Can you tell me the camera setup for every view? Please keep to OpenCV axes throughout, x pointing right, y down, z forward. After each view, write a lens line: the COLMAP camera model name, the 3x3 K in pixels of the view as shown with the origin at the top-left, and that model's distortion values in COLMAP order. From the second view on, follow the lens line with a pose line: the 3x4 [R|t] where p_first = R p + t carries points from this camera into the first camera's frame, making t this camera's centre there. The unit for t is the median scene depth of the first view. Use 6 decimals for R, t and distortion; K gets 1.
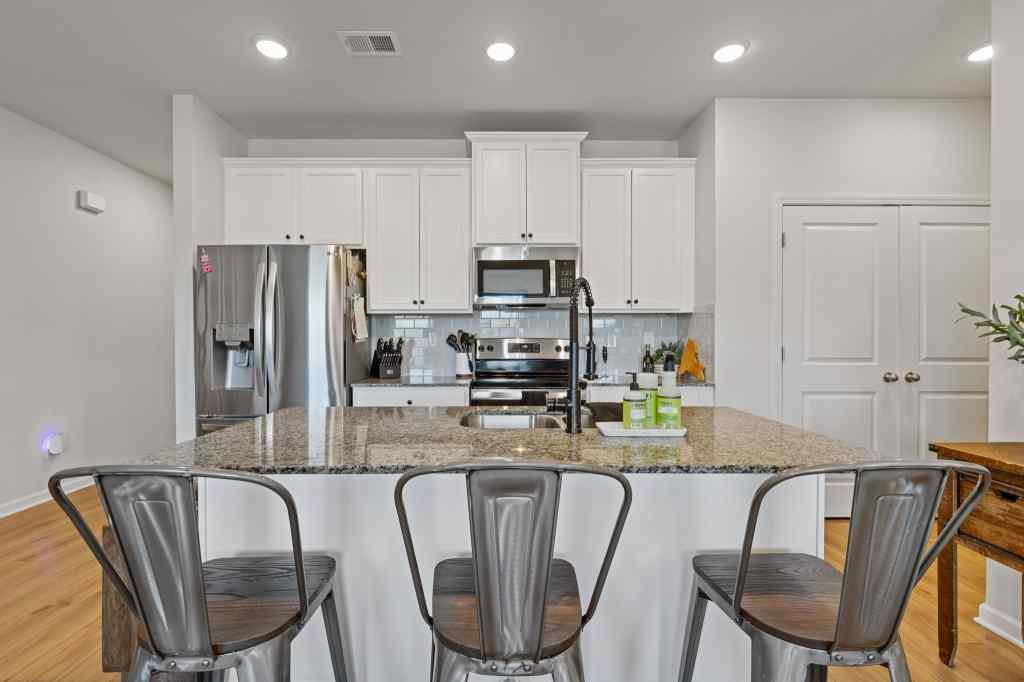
lens RADIAL K [[465.6, 0, 505.4], [0, 465.6, 342.5], [0, 0, 1]] dist [-0.001068, -0.000392]
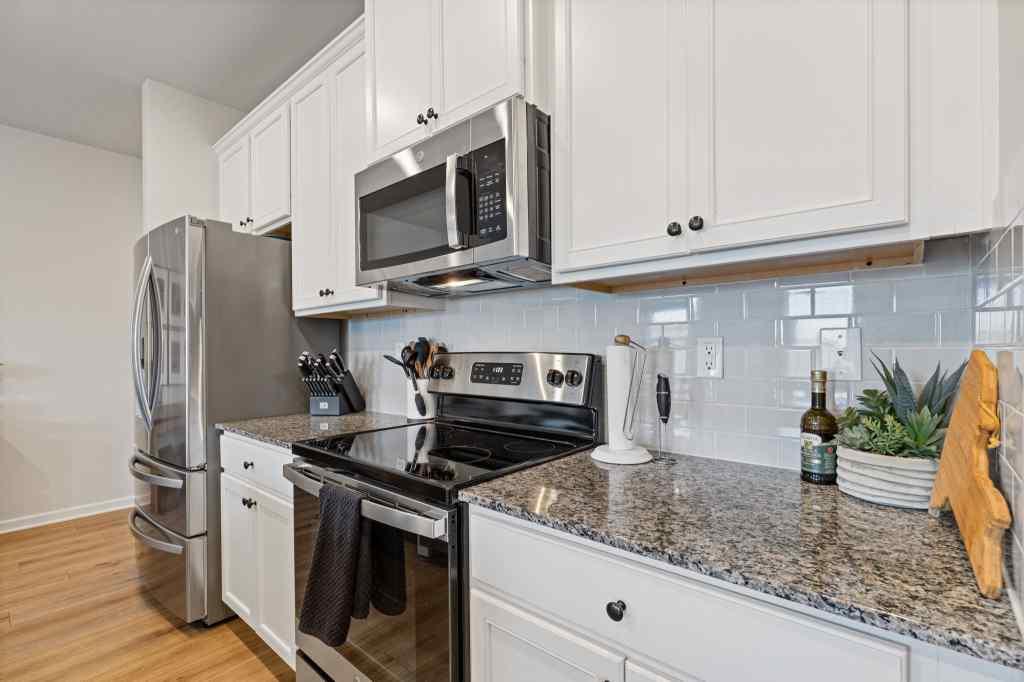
lens RADIAL K [[465.6, 0, 516.8], [0, 465.6, 350.5], [0, 0, 1]] dist [-0.001068, -0.000392]
pose [[0.754882, -0.005784, -0.655835, 0.383728], [0.001791, 0.999976, -0.006757, -0.008346], [0.655858, 0.003926, 0.754874, 0.710966]]
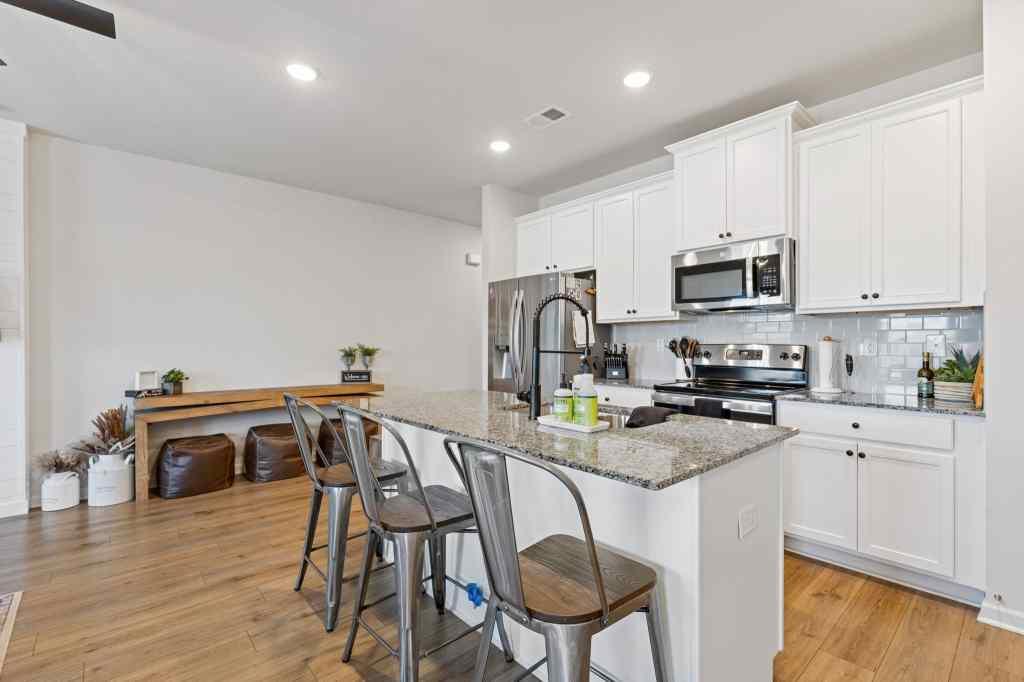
lens RADIAL K [[465.6, 0, 513.2], [0, 465.6, 341.4], [0, 0, 1]] dist [-0.001068, -0.000392]
pose [[0.658600, -0.004591, -0.752479, 0.461058], [-0.007270, 0.999896, -0.012464, 0.000273], [0.752458, 0.013680, 0.658498, 0.058211]]
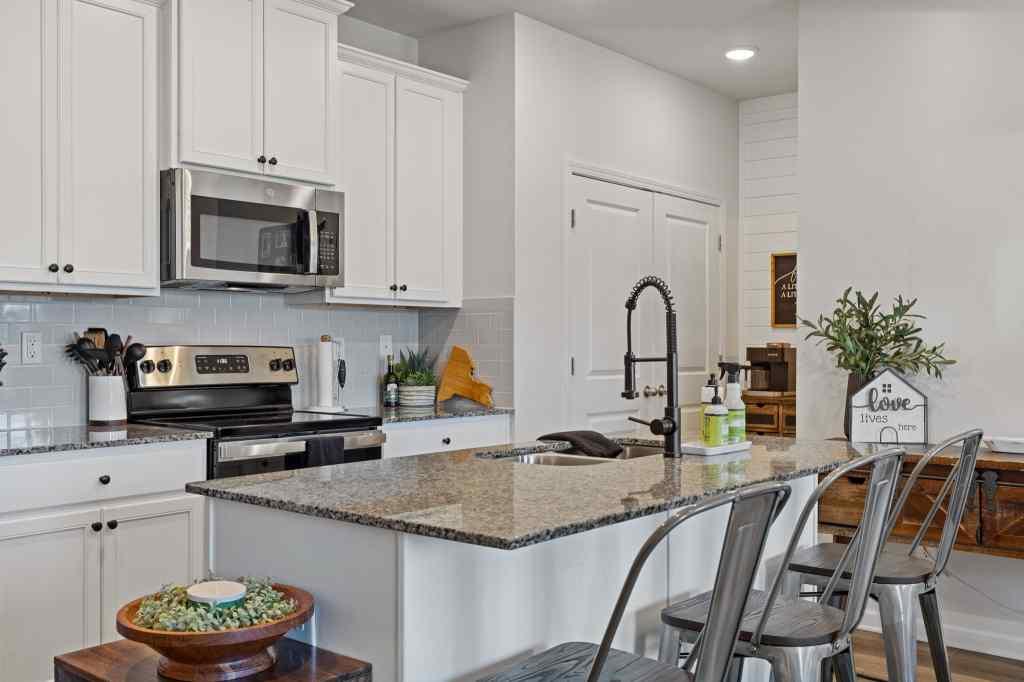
lens RADIAL K [[980.7, 0, 512.1], [0, 980.7, 343.8], [0, 0, 1]] dist [0.005857, 0.000000]
pose [[0.647137, 0.001169, 0.762373, -0.640624], [0.007109, 0.999946, -0.007568, -0.000609], [-0.762341, 0.010317, 0.647094, 0.025132]]
